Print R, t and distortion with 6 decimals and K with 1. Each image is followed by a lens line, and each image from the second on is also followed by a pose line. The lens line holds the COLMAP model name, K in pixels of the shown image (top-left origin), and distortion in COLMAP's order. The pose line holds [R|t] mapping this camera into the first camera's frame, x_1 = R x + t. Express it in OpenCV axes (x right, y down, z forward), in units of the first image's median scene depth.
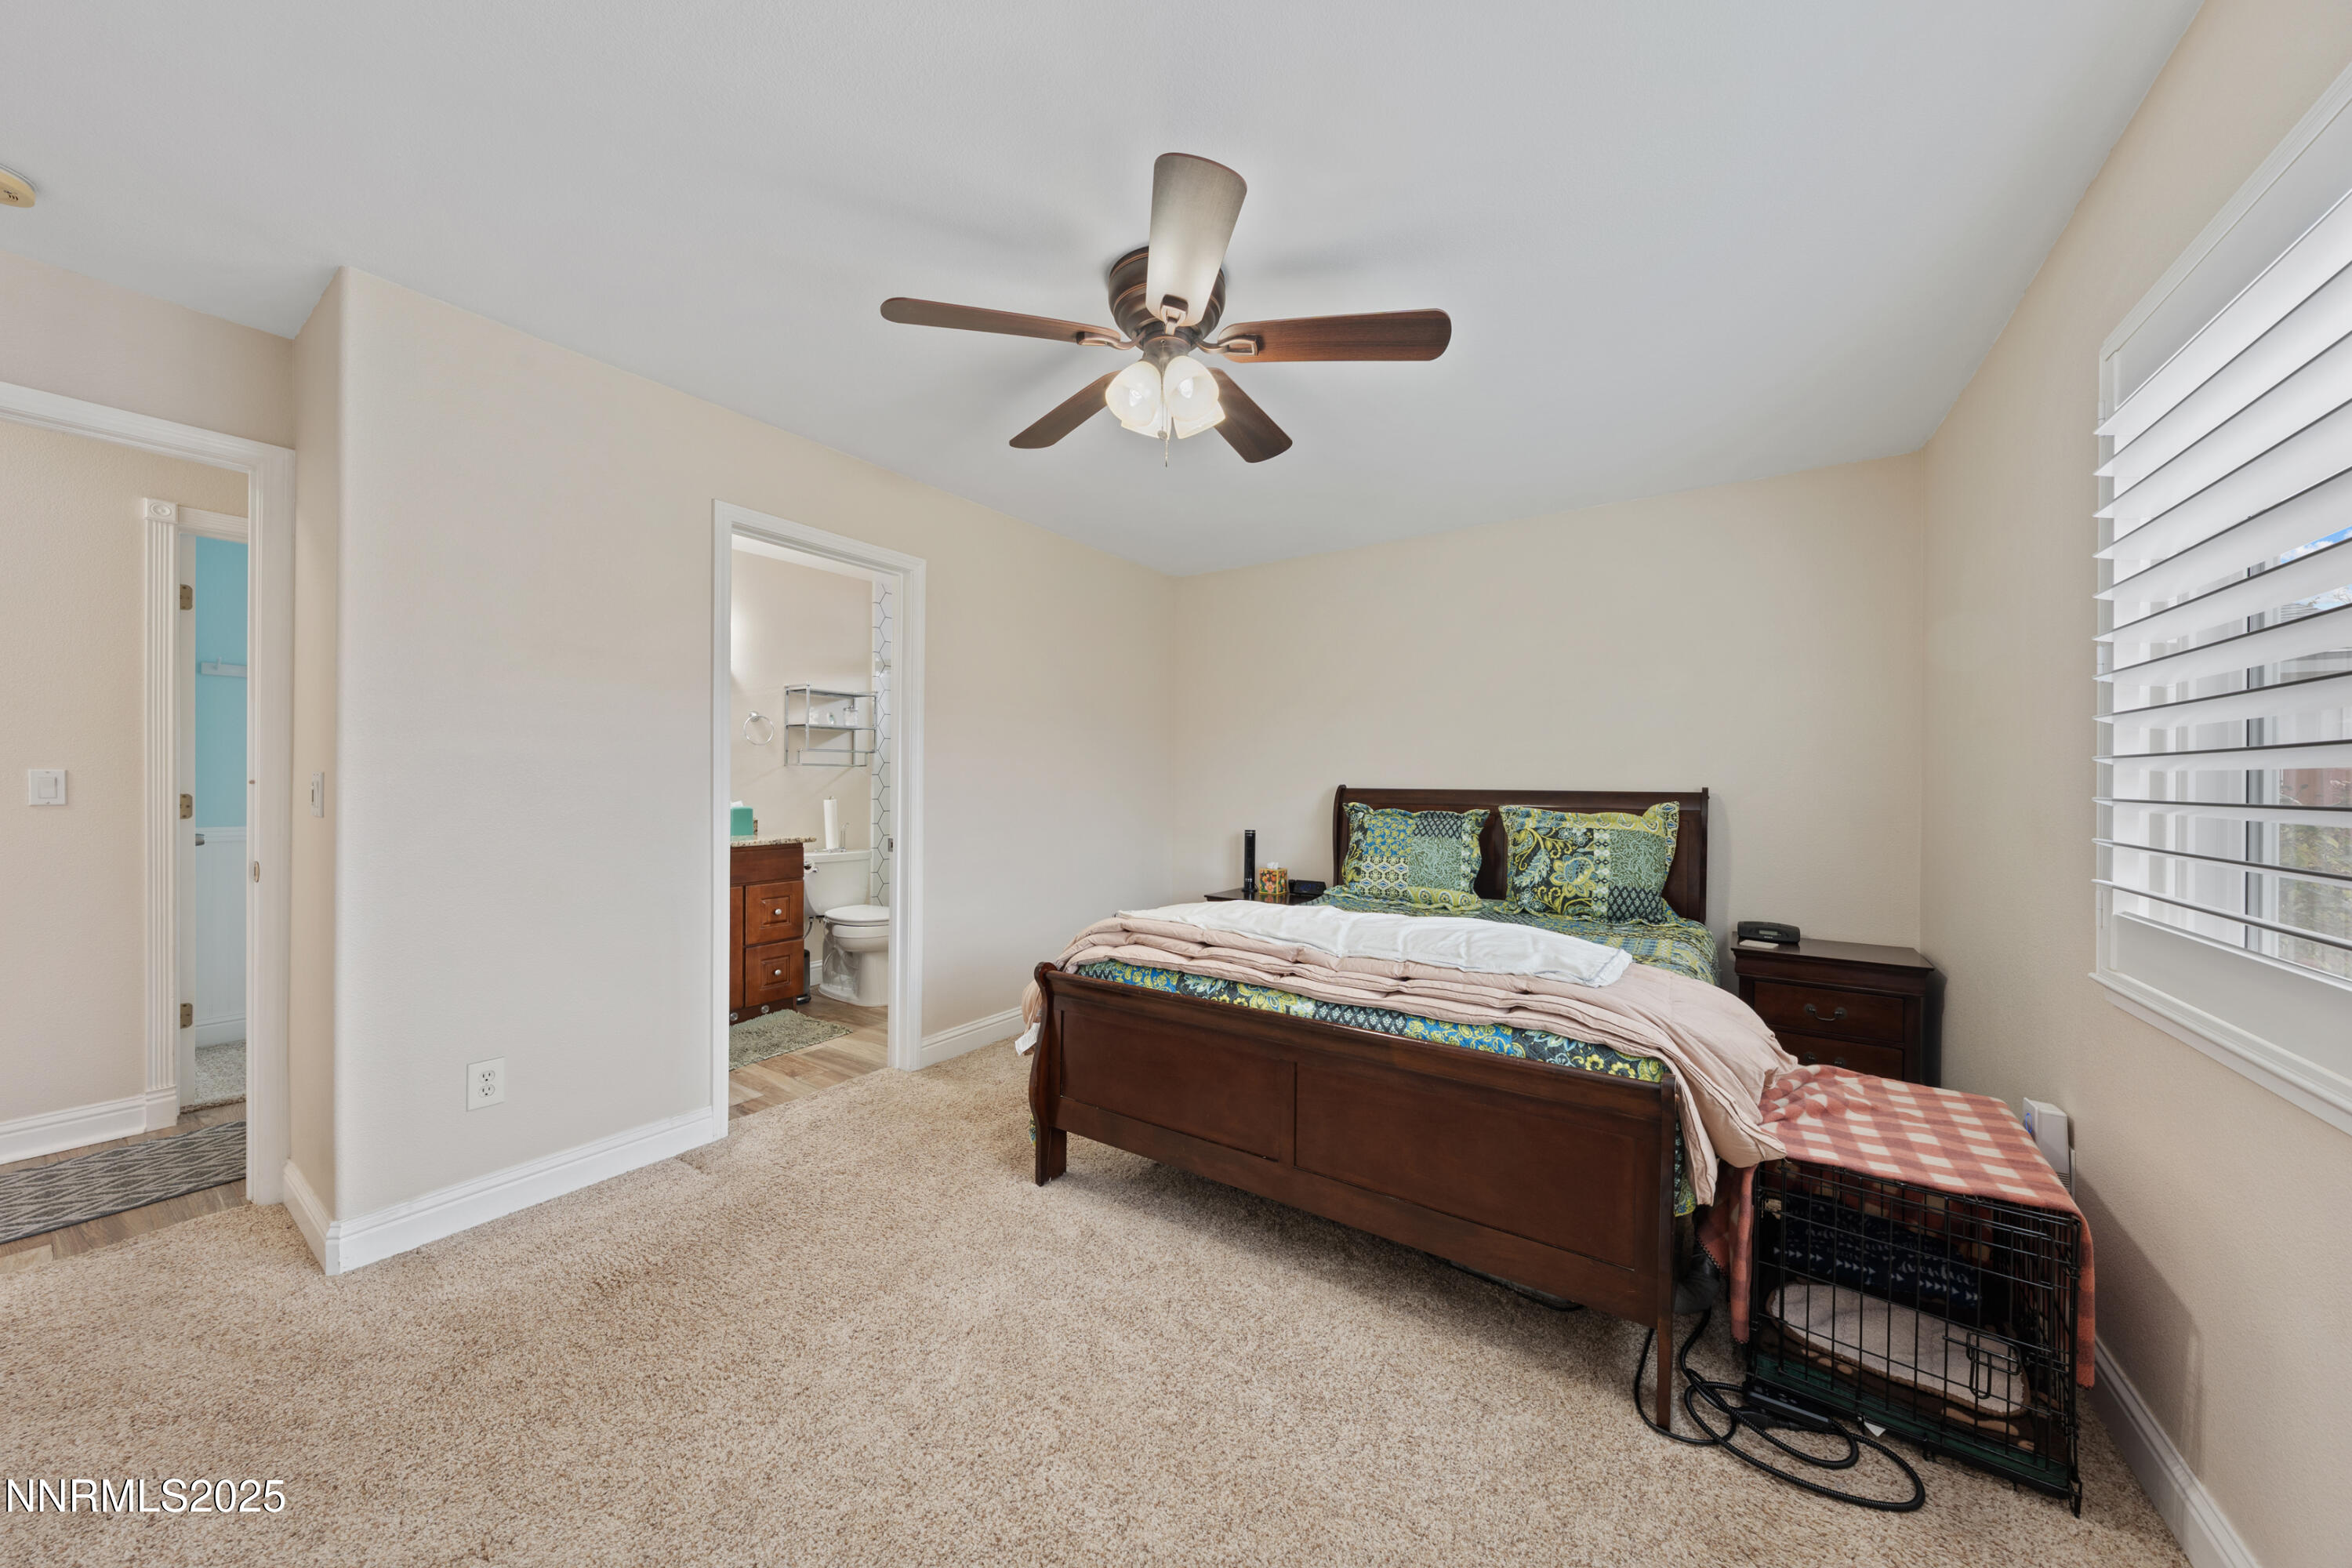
lens RADIAL K [[798.3, 0, 1173.4], [0, 798.3, 769.4], [0, 0, 1]] dist [-0.001909, -0.000136]
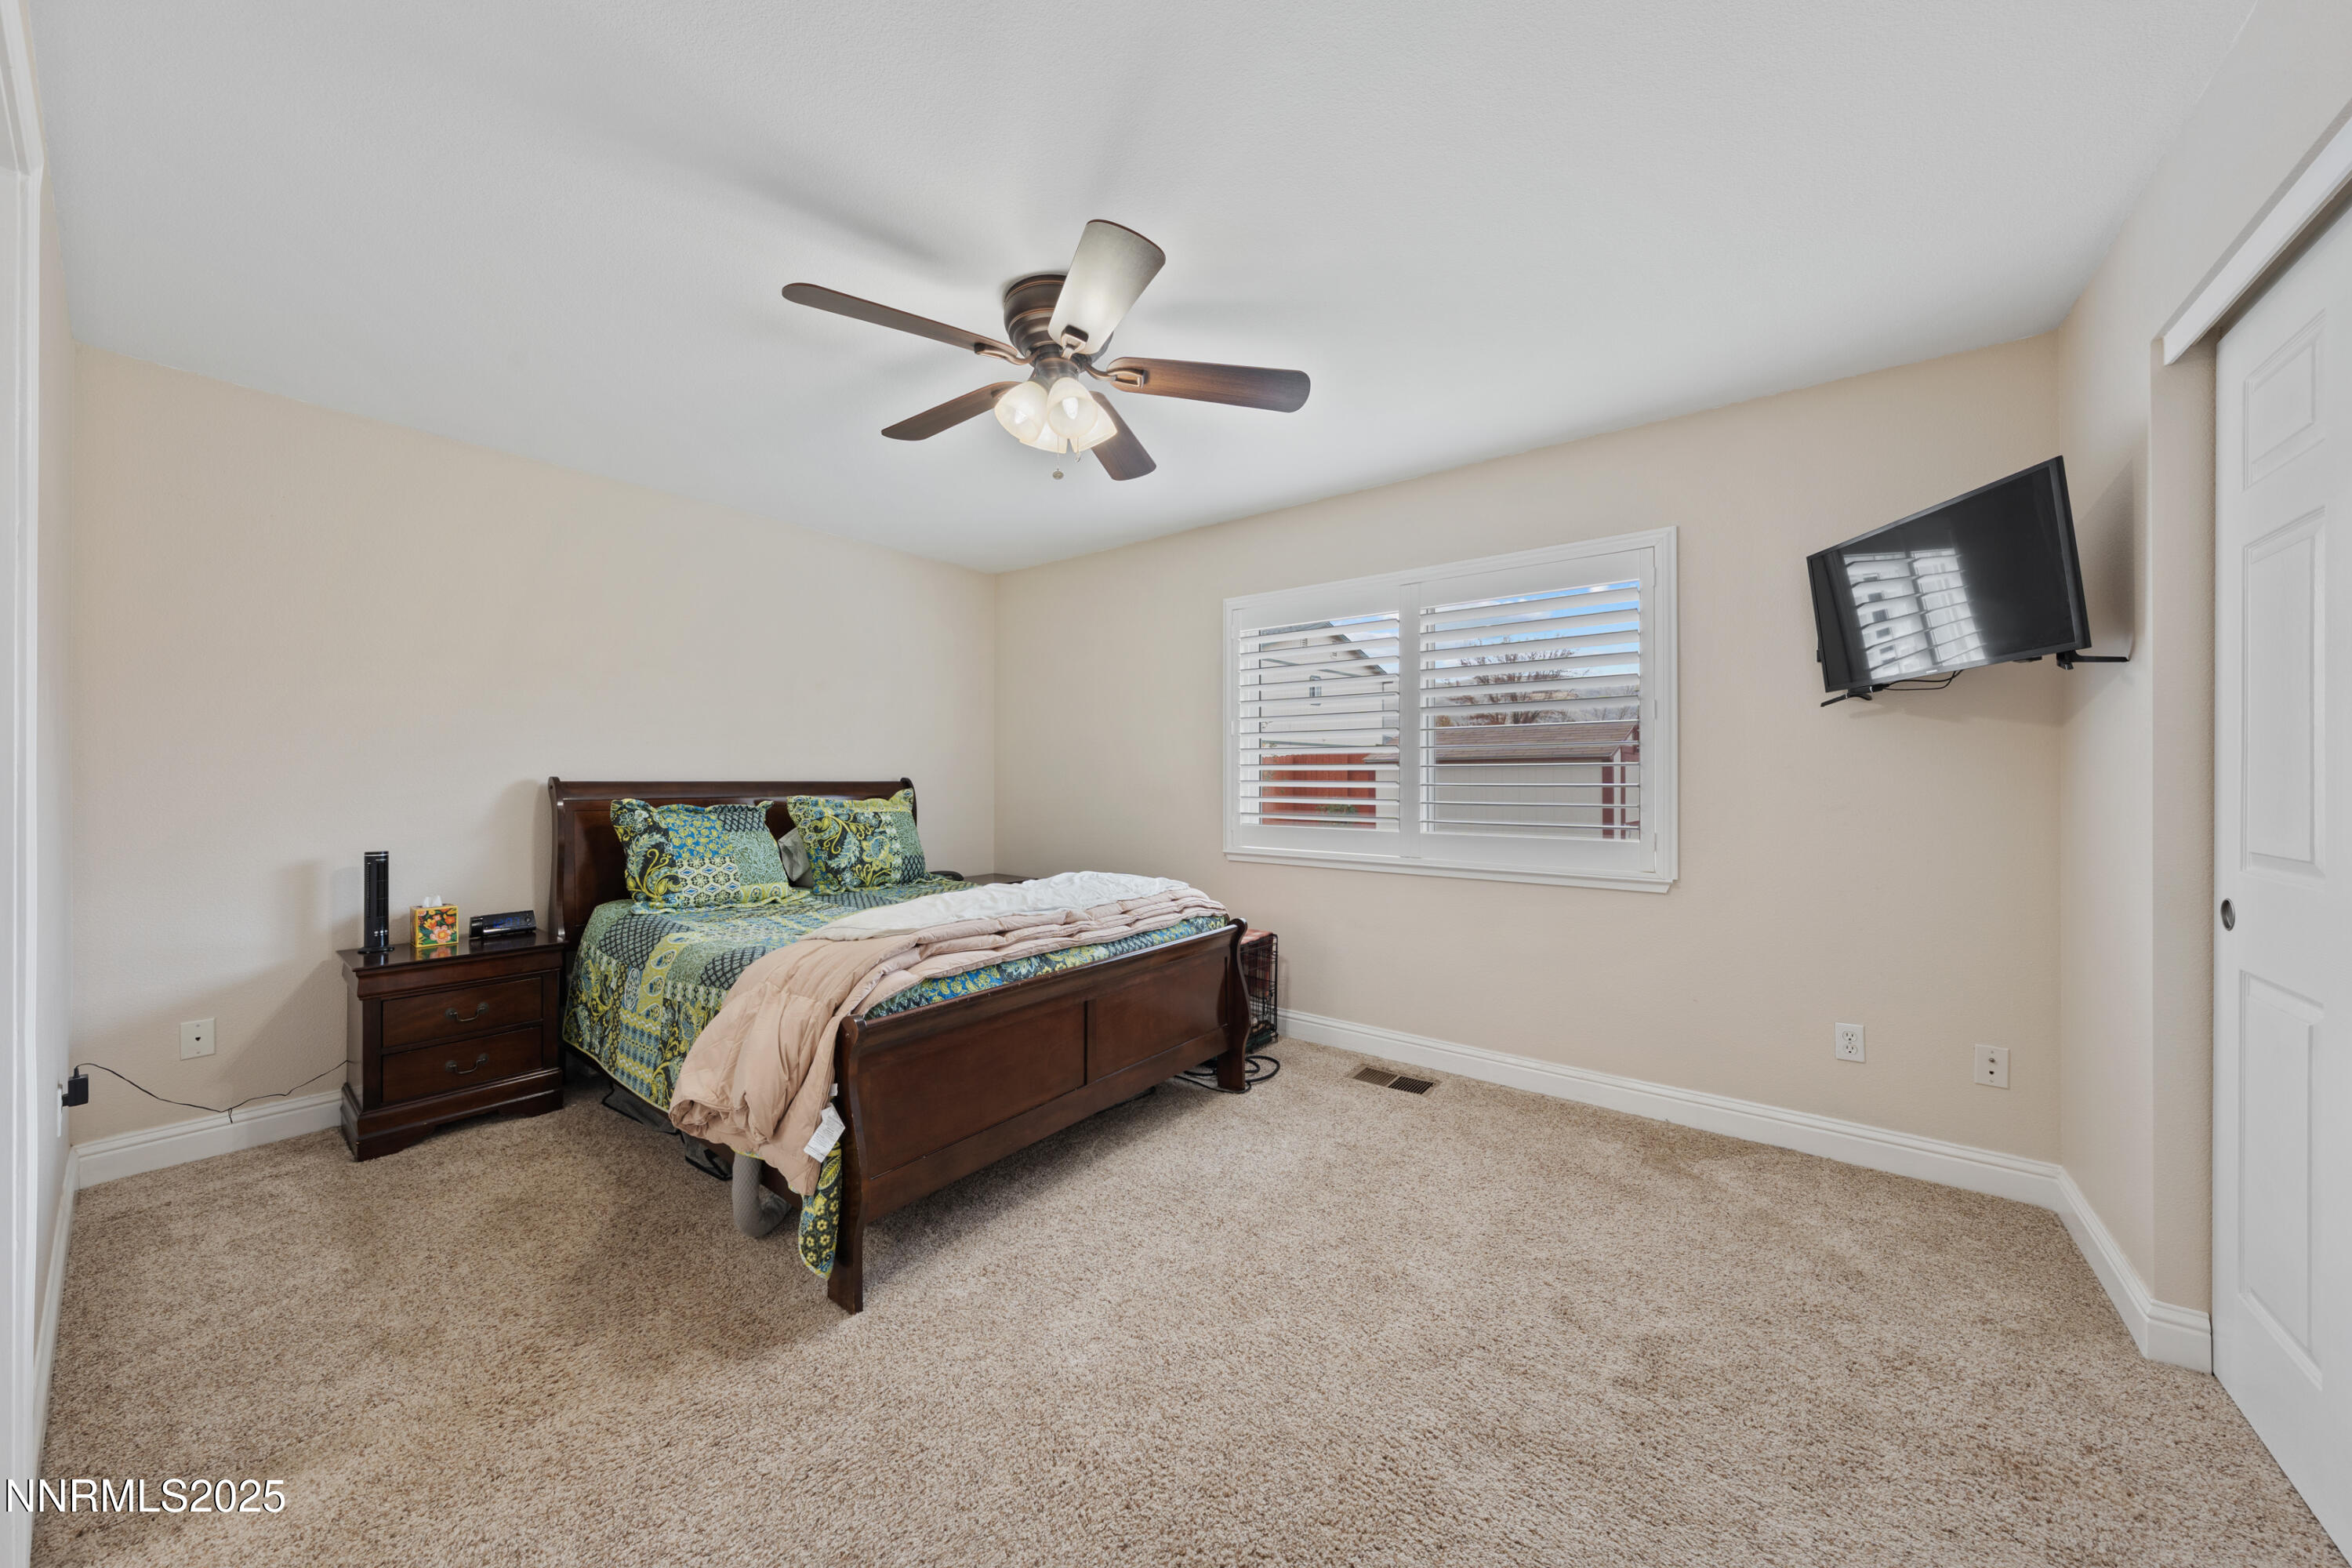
lens RADIAL K [[798.3, 0, 1173.4], [0, 798.3, 769.4], [0, 0, 1]] dist [-0.001909, -0.000136]
pose [[0.058804, 0.003491, 0.998263, -0.667639], [-0.016311, 0.999864, -0.002536, 0.005526], [-0.998136, -0.016134, 0.058853, 0.494374]]
